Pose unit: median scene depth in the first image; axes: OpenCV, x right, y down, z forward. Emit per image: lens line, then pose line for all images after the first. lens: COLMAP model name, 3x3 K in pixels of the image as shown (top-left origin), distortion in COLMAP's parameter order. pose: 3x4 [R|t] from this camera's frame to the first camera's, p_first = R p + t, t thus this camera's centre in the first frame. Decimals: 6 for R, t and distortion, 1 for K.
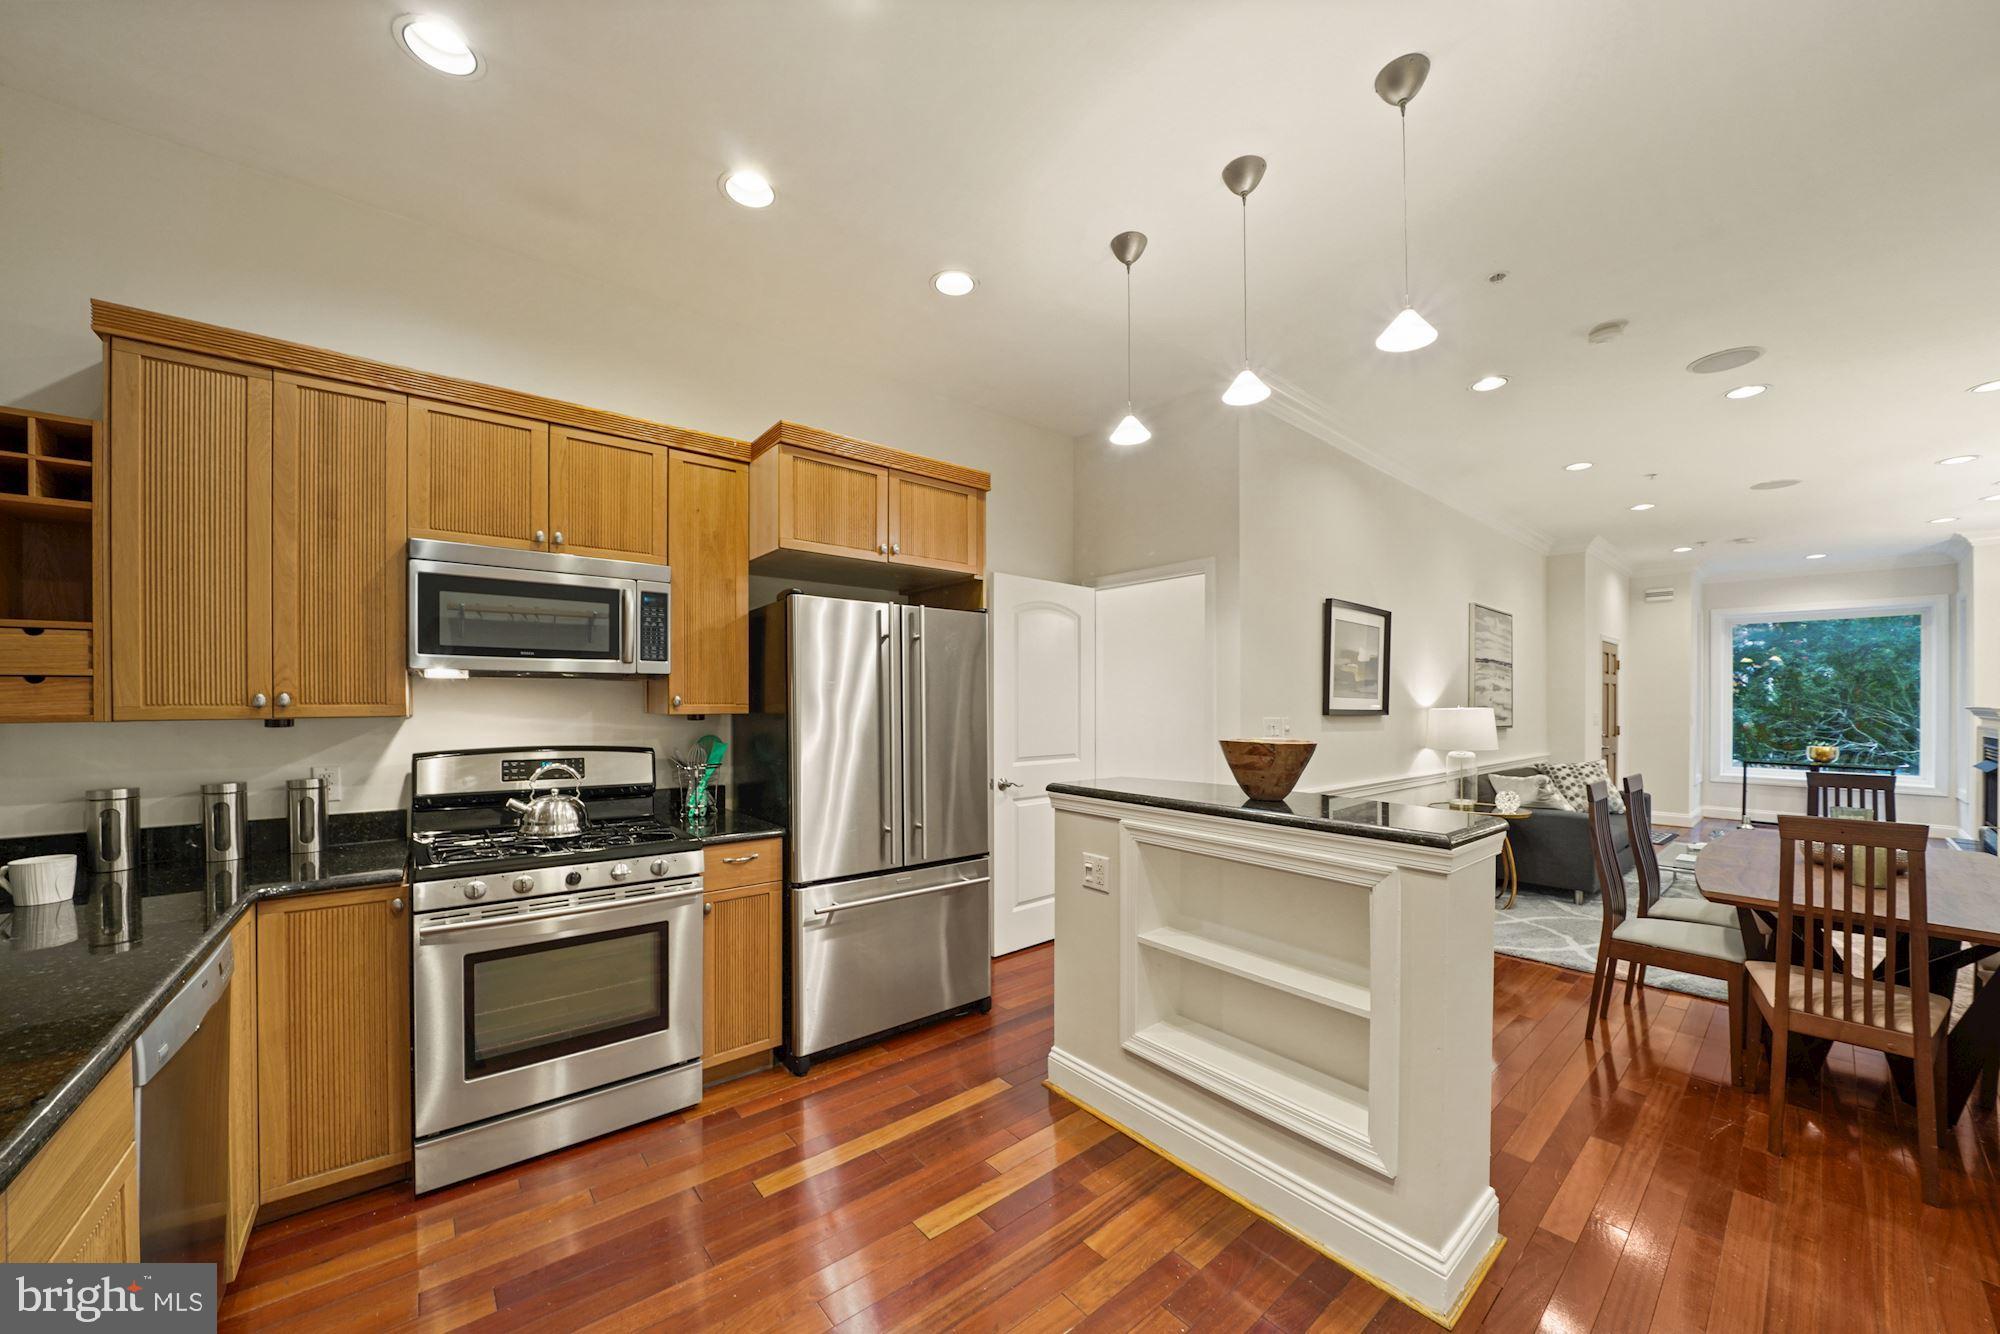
lens RADIAL K [[703.7, 0, 986.0], [0, 703.7, 708.1], [0, 0, 1]] dist [-0.024059, 0.003195]
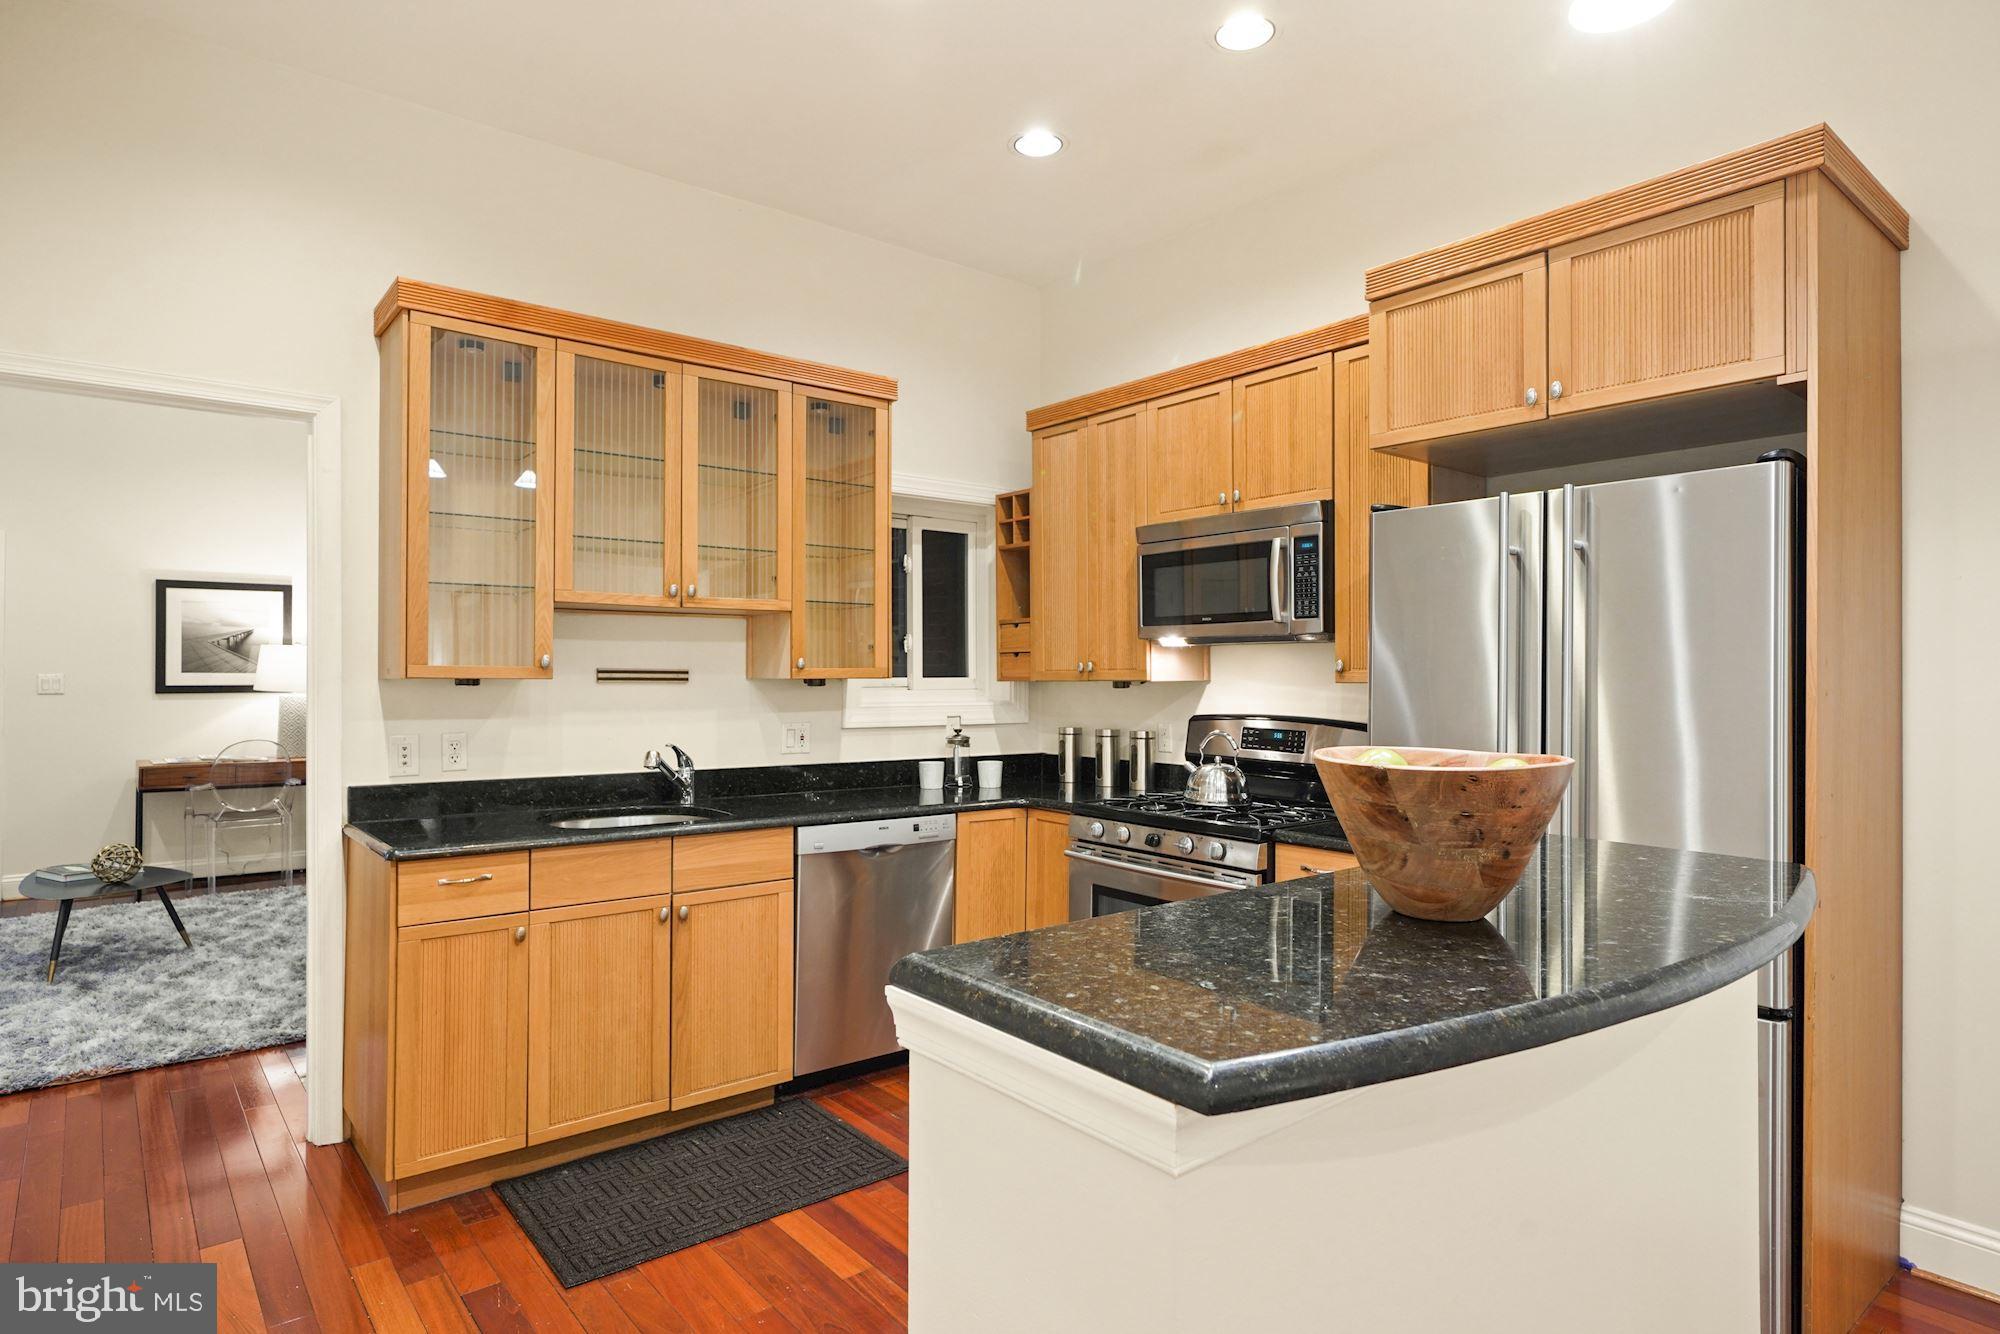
lens RADIAL K [[1105.9, 0, 1008.0], [0, 1105.9, 669.9], [0, 0, 1]] dist [0.013487, -0.003317]
pose [[0.011920, -0.002167, -0.999927, 0.835975], [-0.008247, 0.999963, -0.002266, 0.000596], [0.999895, 0.008274, 0.011902, 0.627164]]
